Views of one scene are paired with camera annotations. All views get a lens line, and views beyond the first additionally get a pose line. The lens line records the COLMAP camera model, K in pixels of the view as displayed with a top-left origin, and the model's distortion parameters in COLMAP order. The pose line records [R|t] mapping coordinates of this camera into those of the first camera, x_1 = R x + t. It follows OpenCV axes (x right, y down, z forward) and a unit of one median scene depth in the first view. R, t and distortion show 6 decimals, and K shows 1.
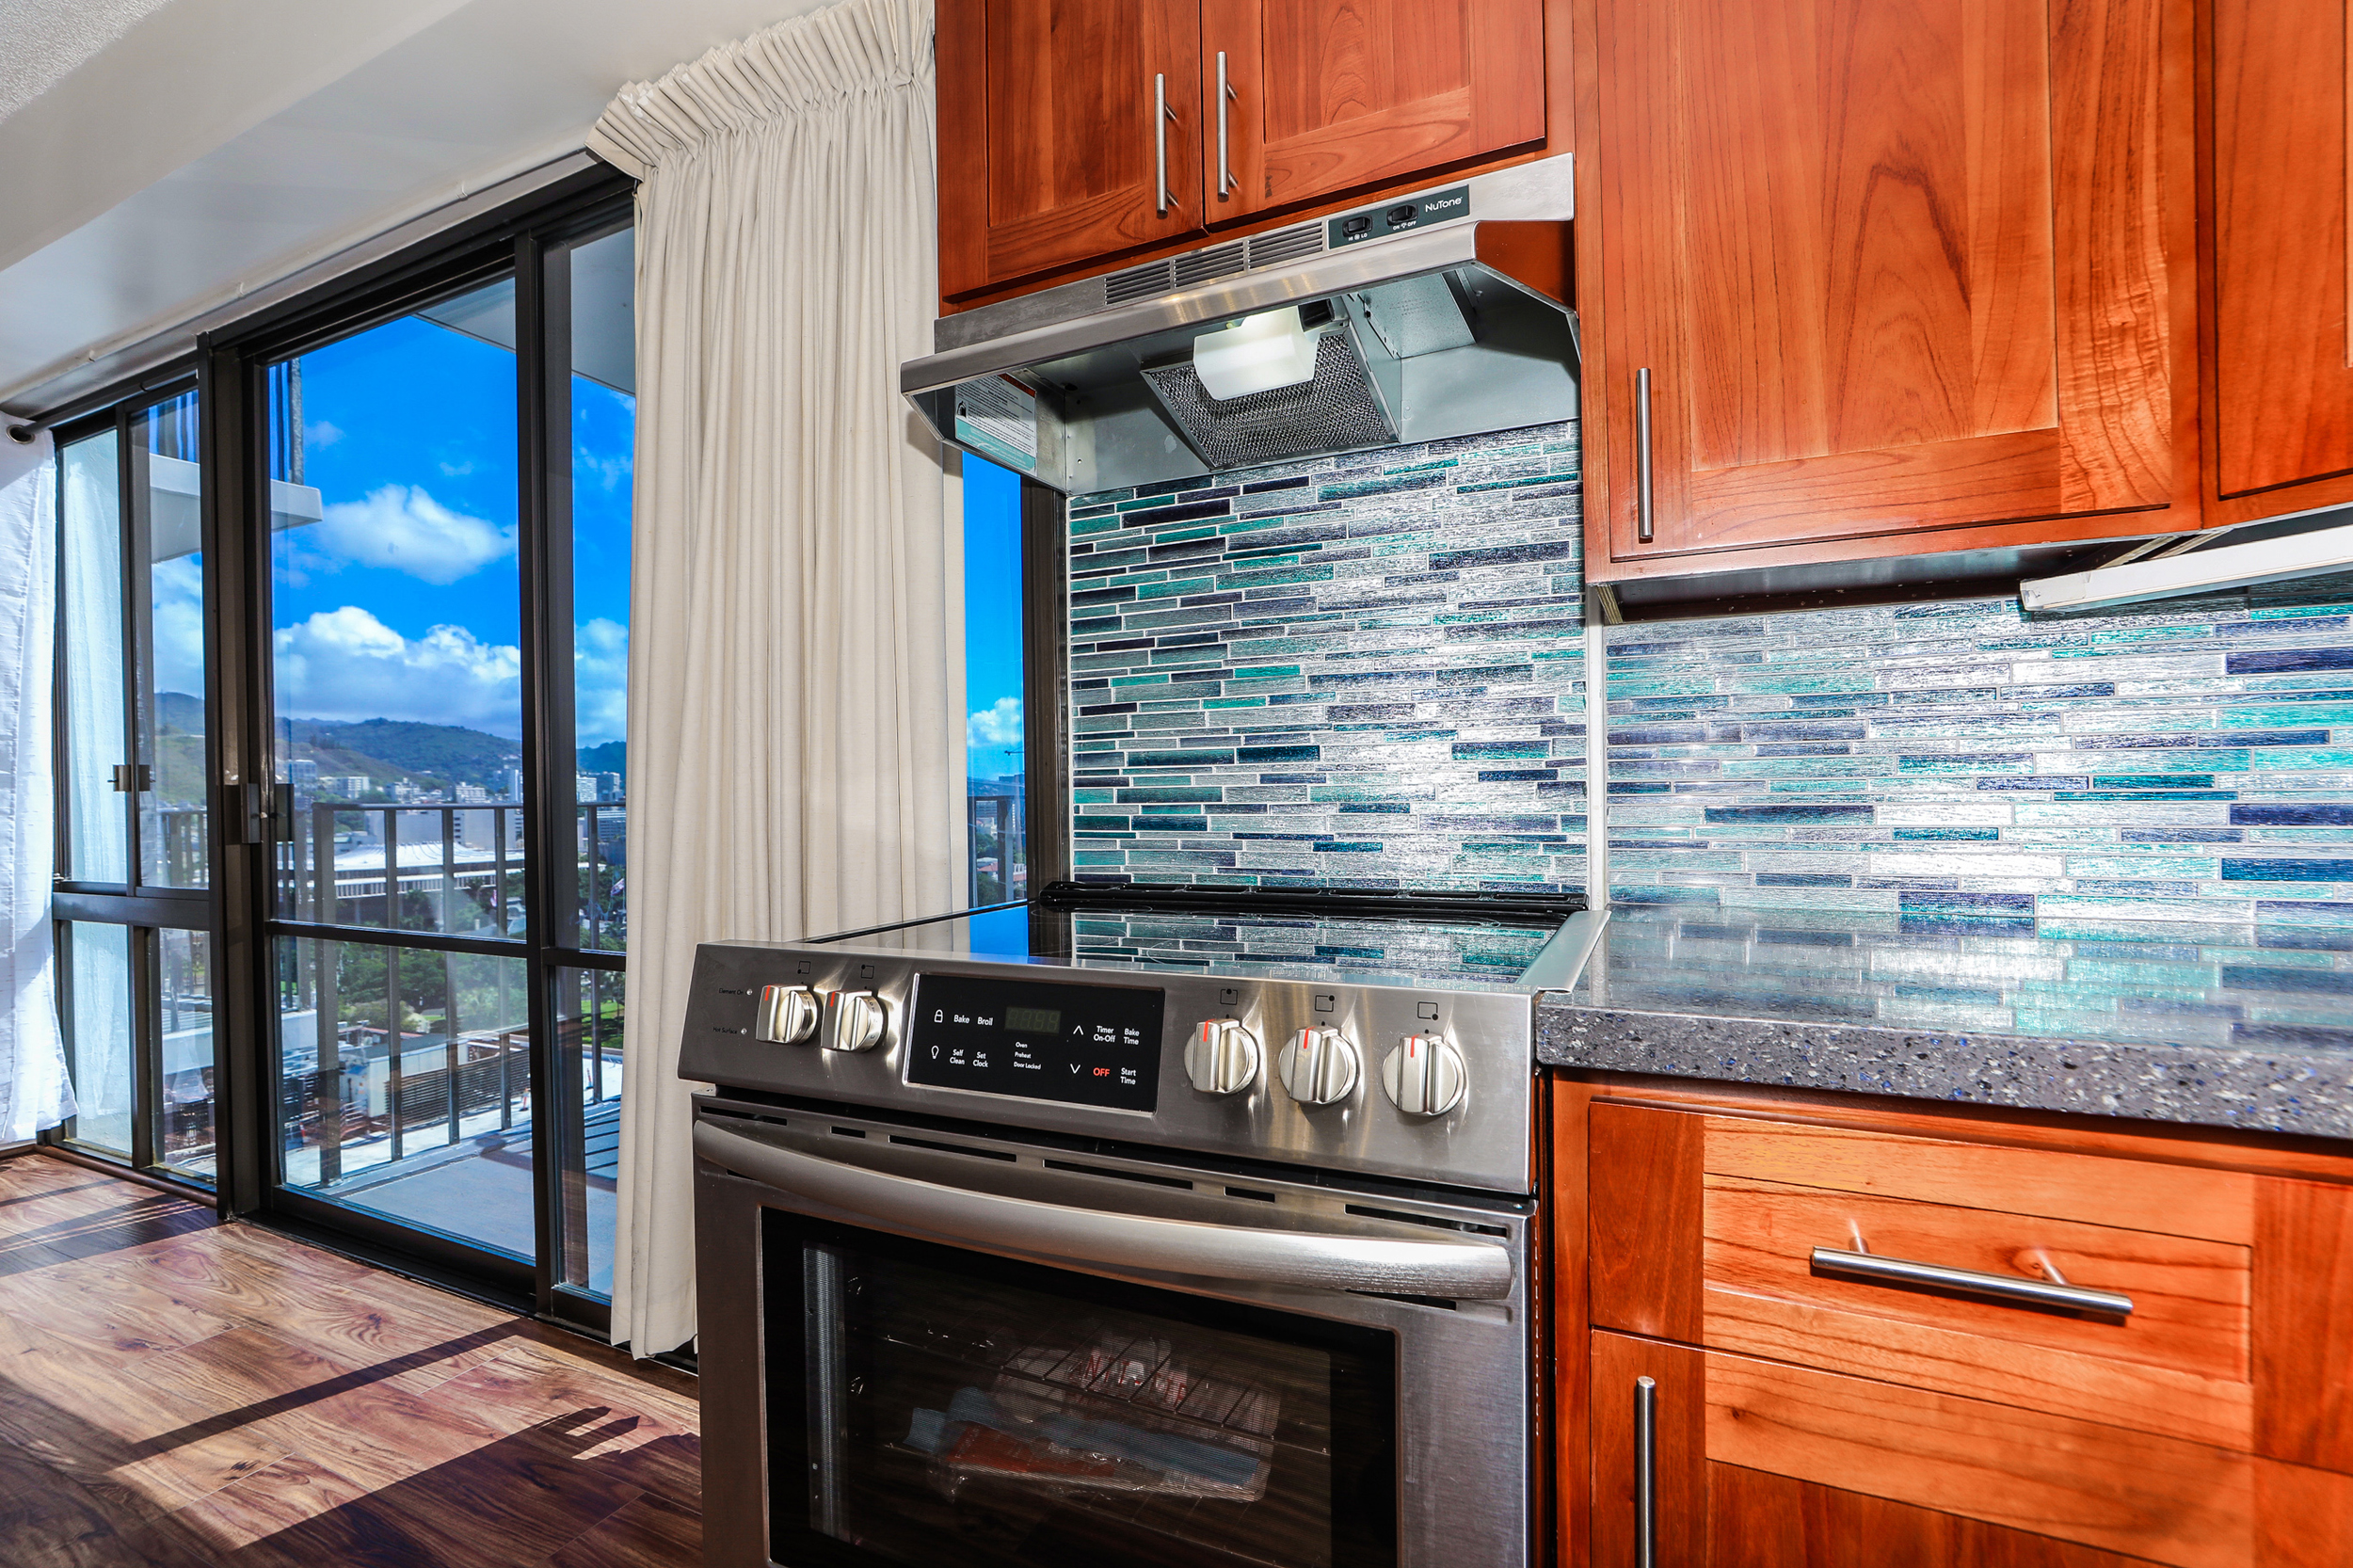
lens RADIAL K [[1088.2, 0, 1180.1], [0, 1088.2, 811.6], [0, 0, 1]] dist [-0.033322, 0.020494]
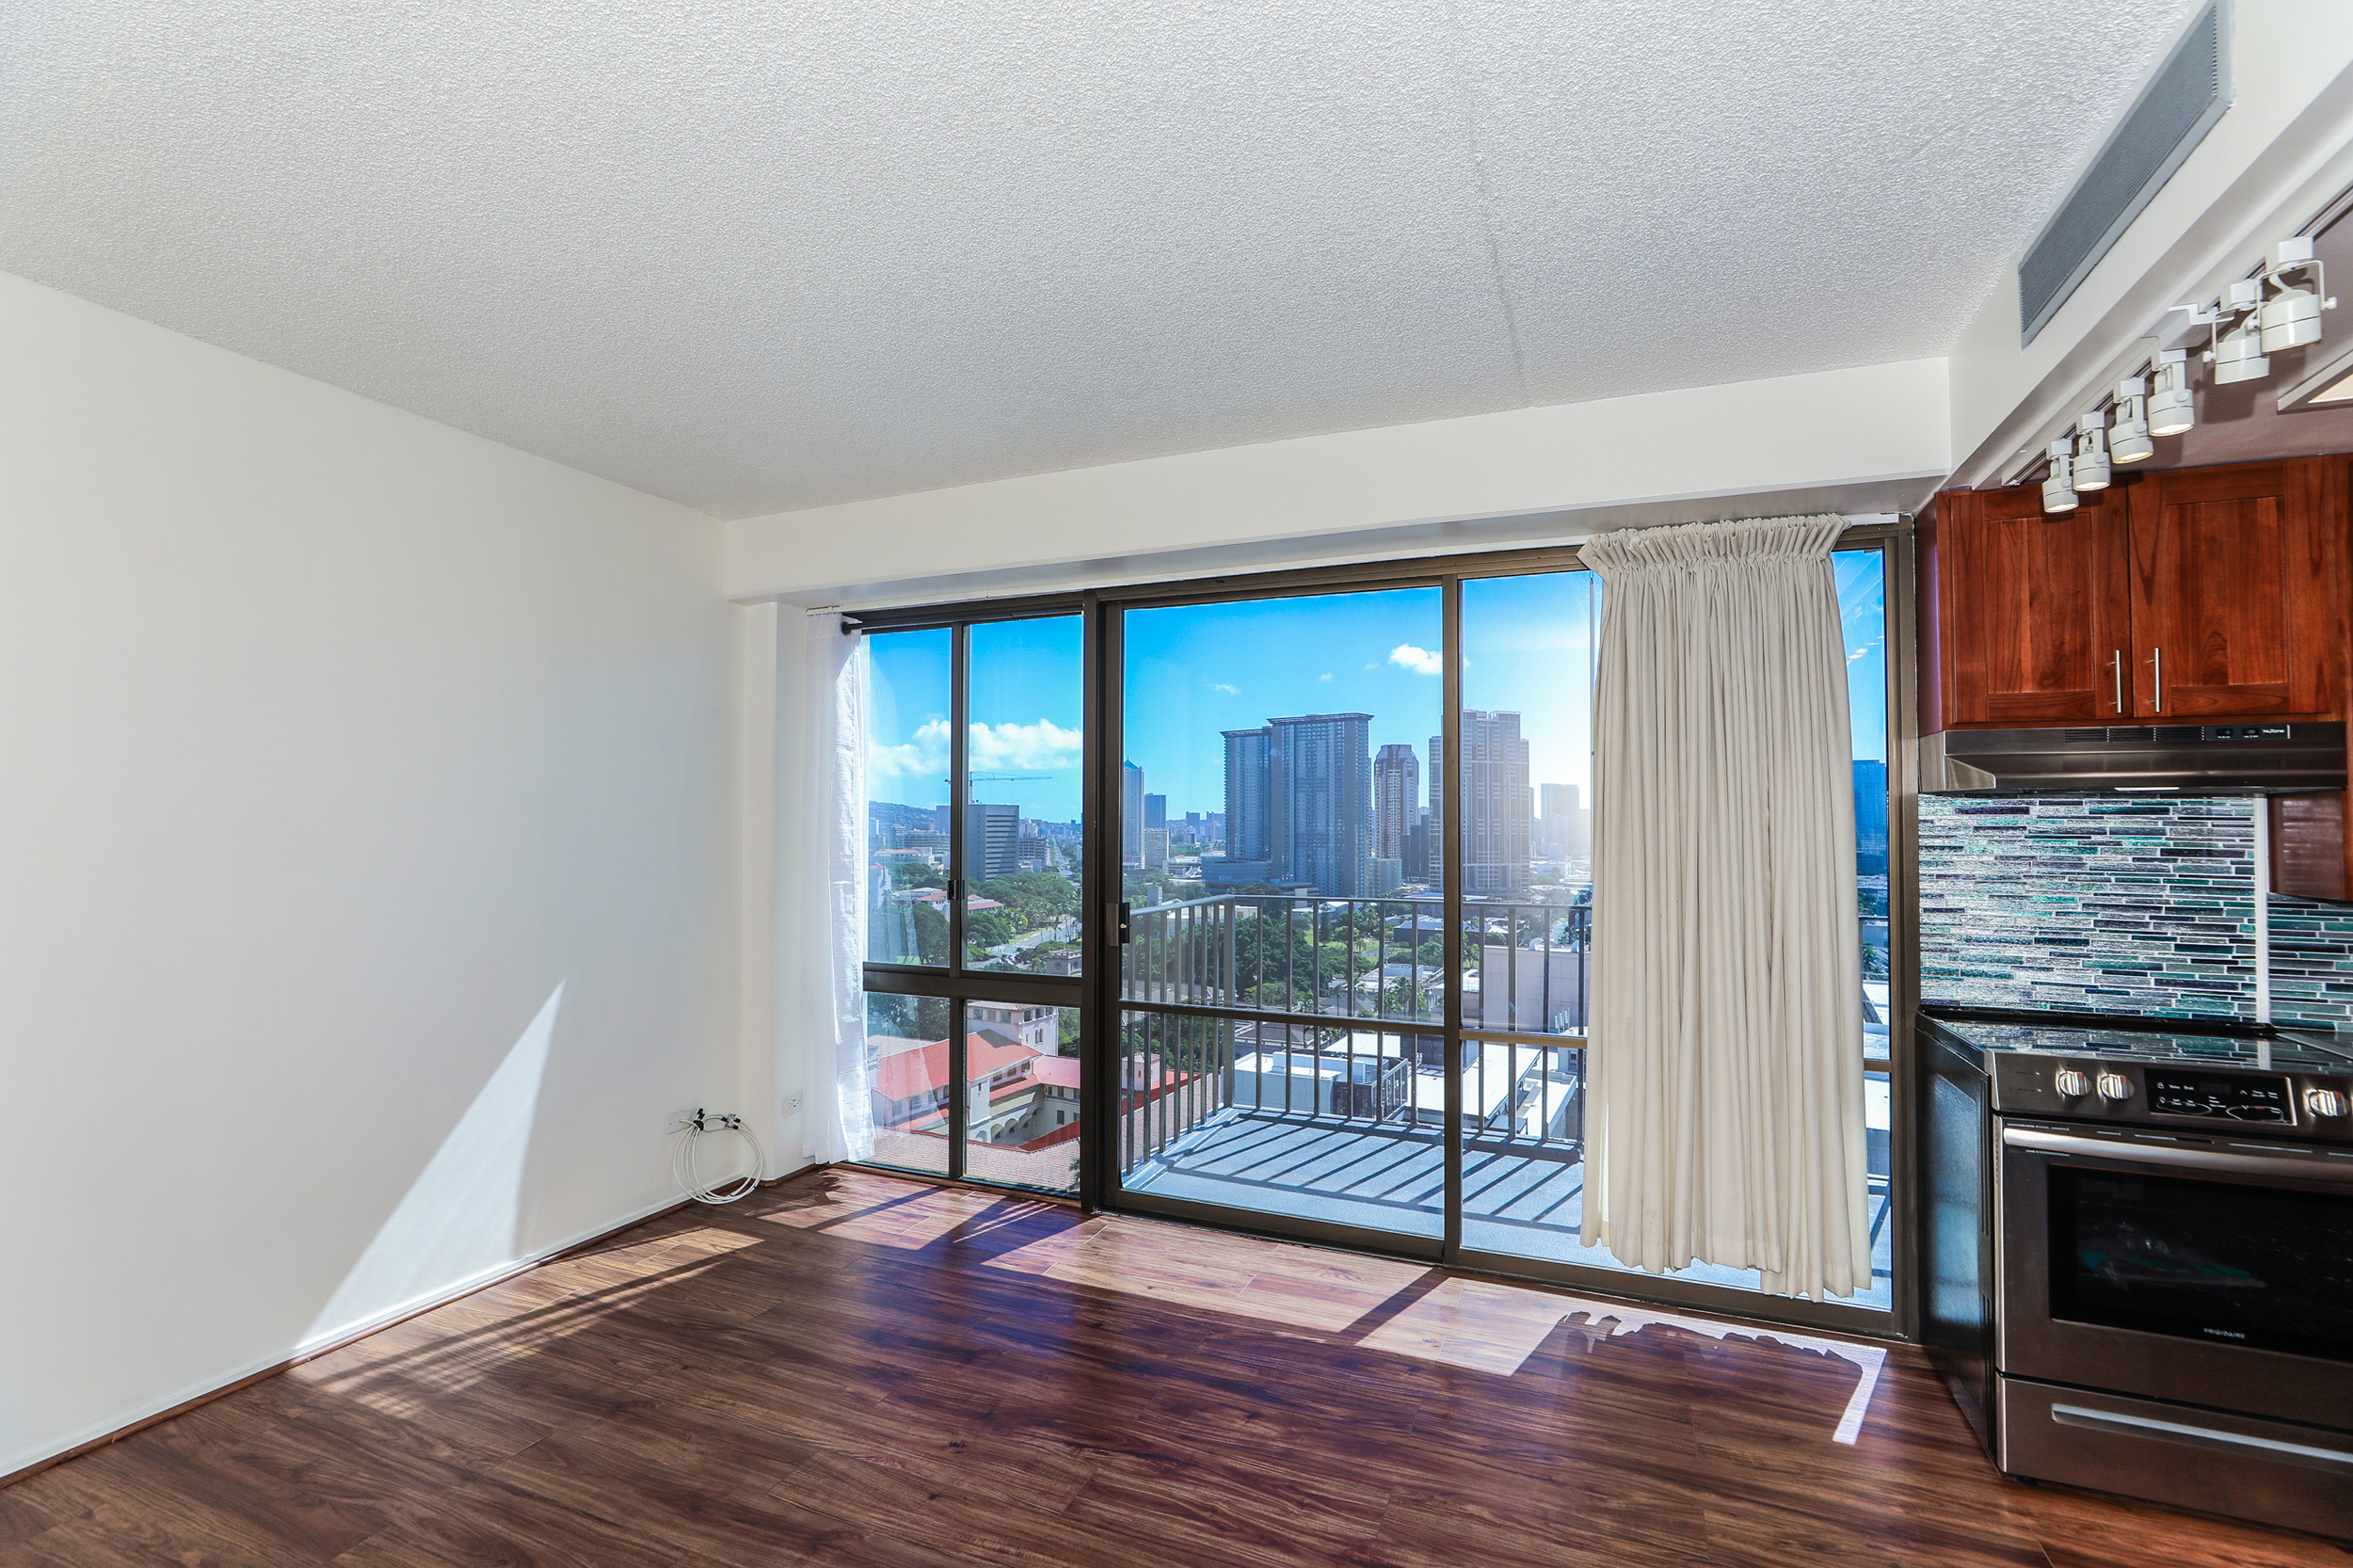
lens RADIAL K [[1096.6, 0, 1185.4], [0, 1096.6, 809.0], [0, 0, 1]] dist [-0.002091, 0.000432]
pose [[0.996828, 0.021563, 0.076615, -1.605874], [-0.019488, 0.999426, -0.027726, -0.203094], [-0.077169, 0.026144, 0.996675, -0.824552]]
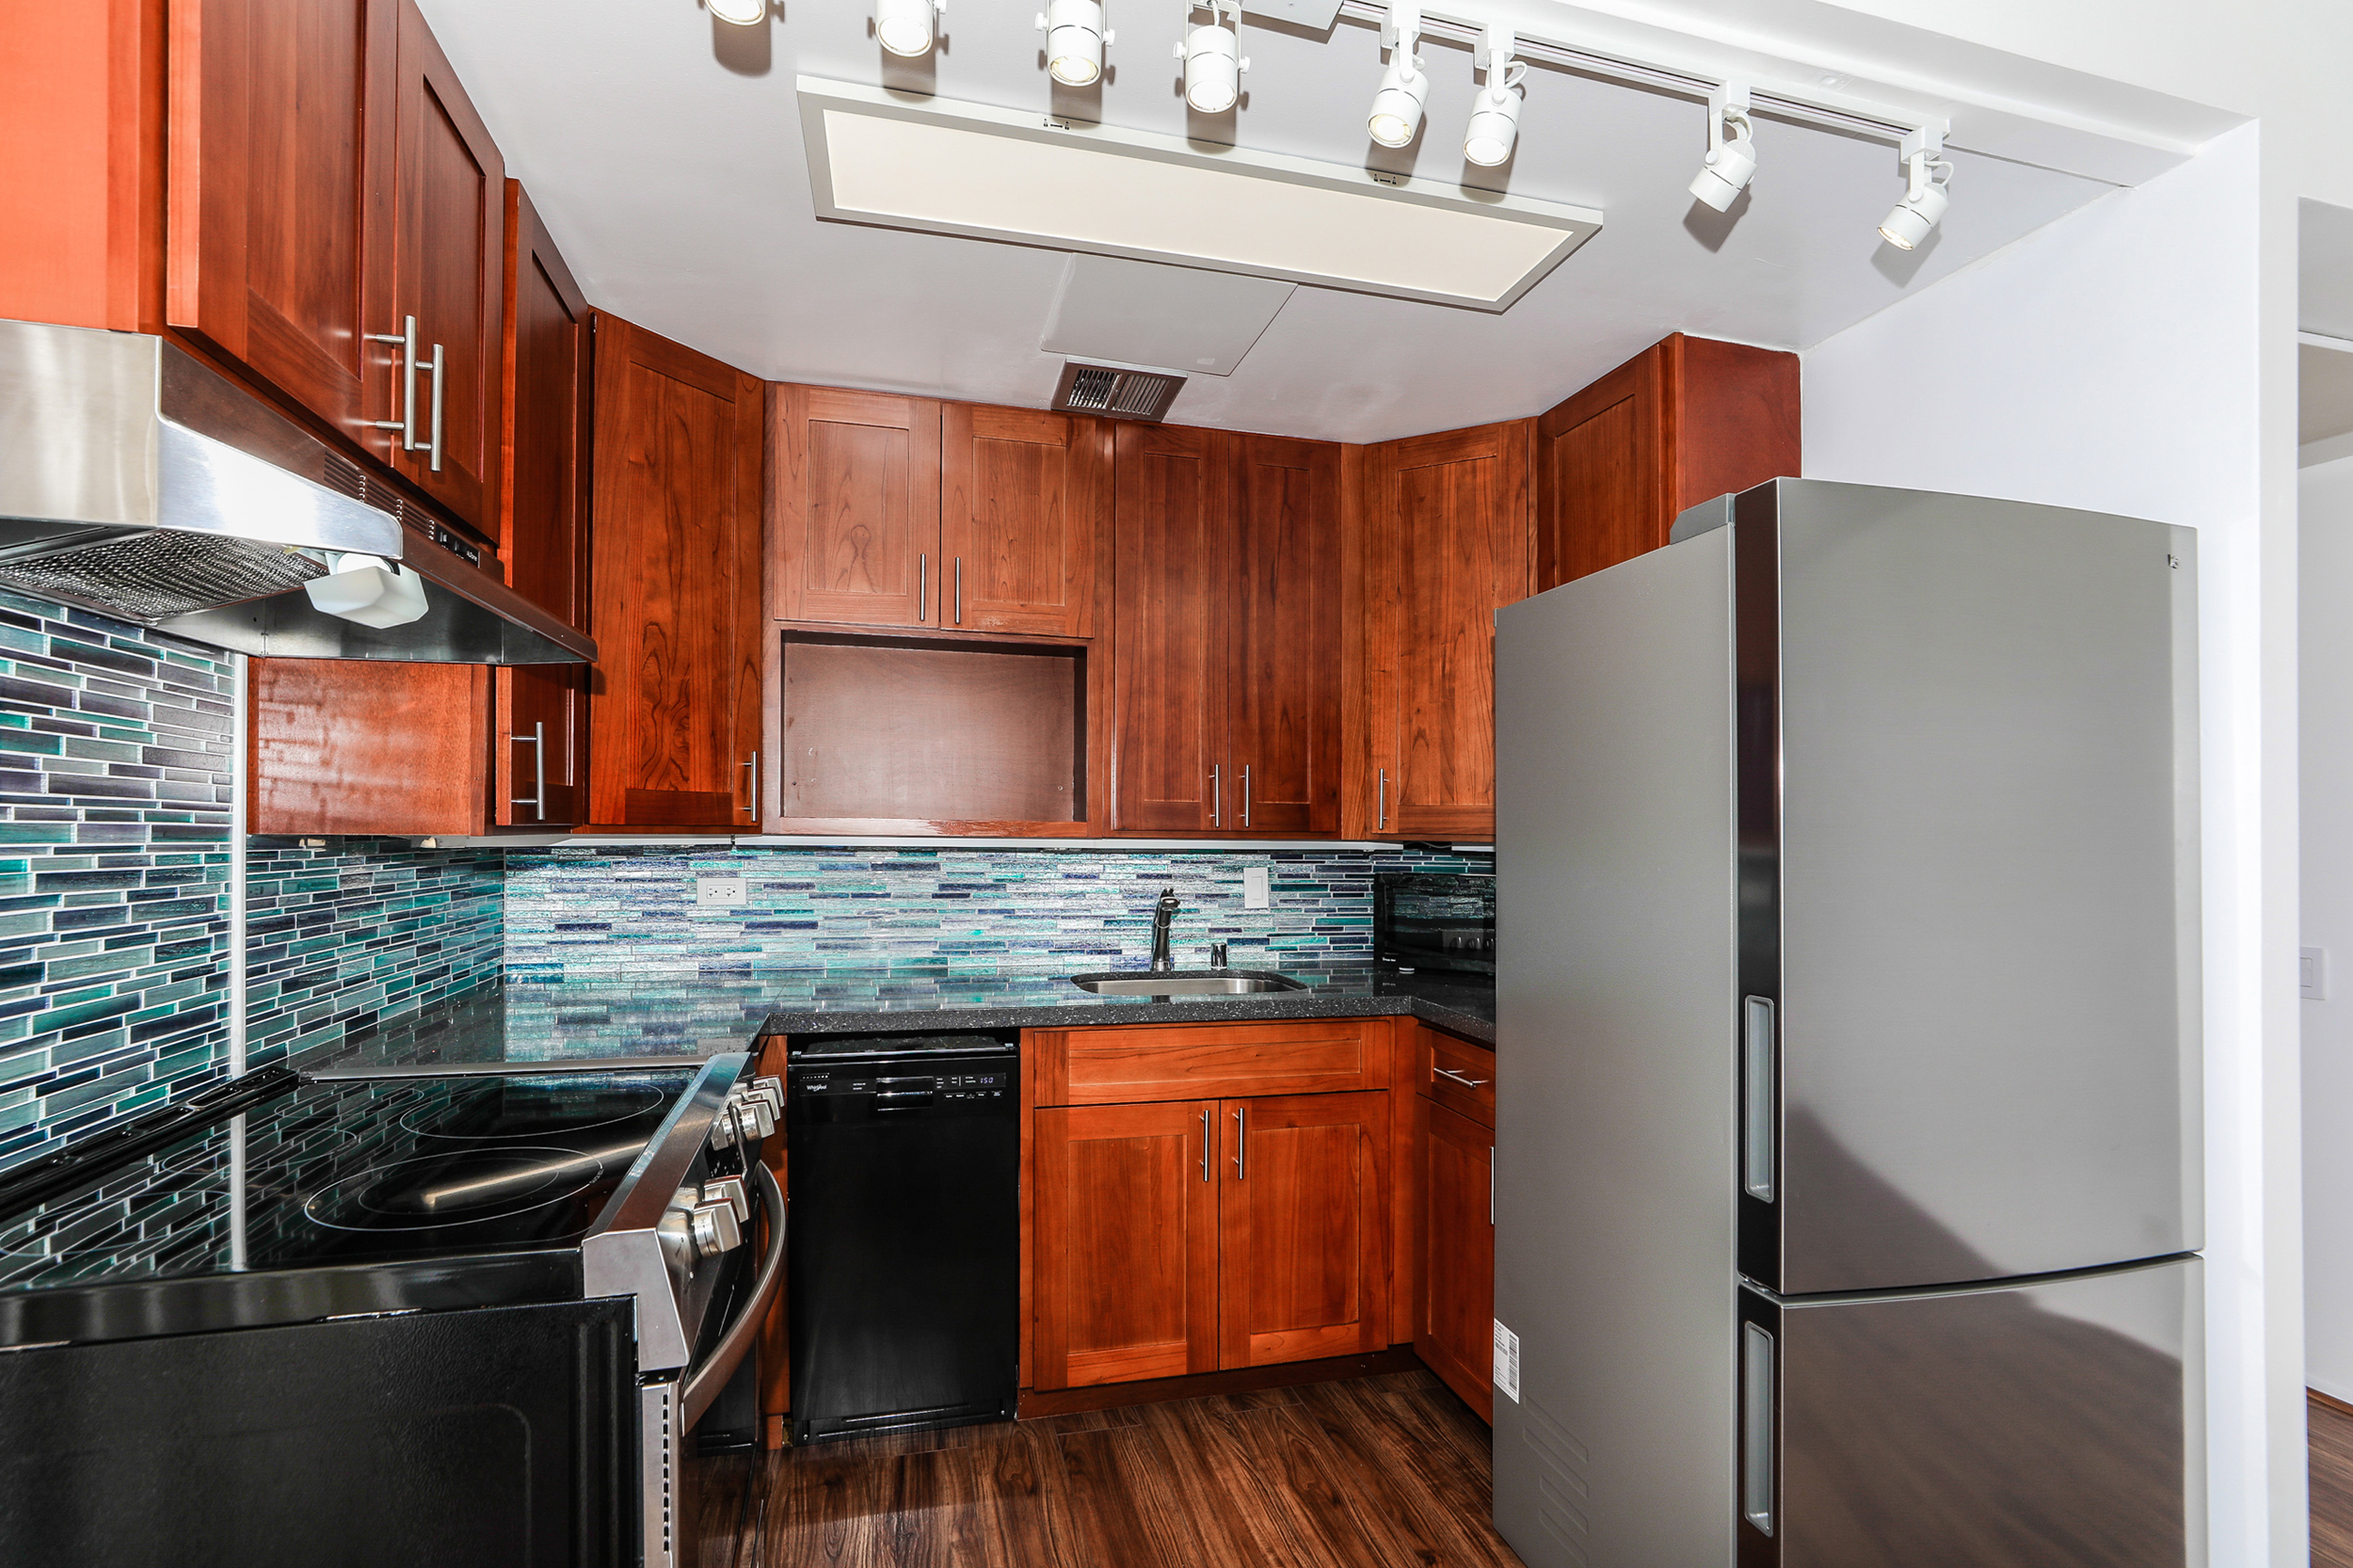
lens RADIAL K [[1055.5, 0, 1185.4], [0, 1055.5, 810.2], [0, 0, 1]] dist [-0.014423, -0.000001]
pose [[-0.638073, 0.022645, 0.769643, -0.962634], [0.011962, 0.999738, -0.019498, -0.142455], [-0.769883, -0.003234, -0.638177, 0.817871]]
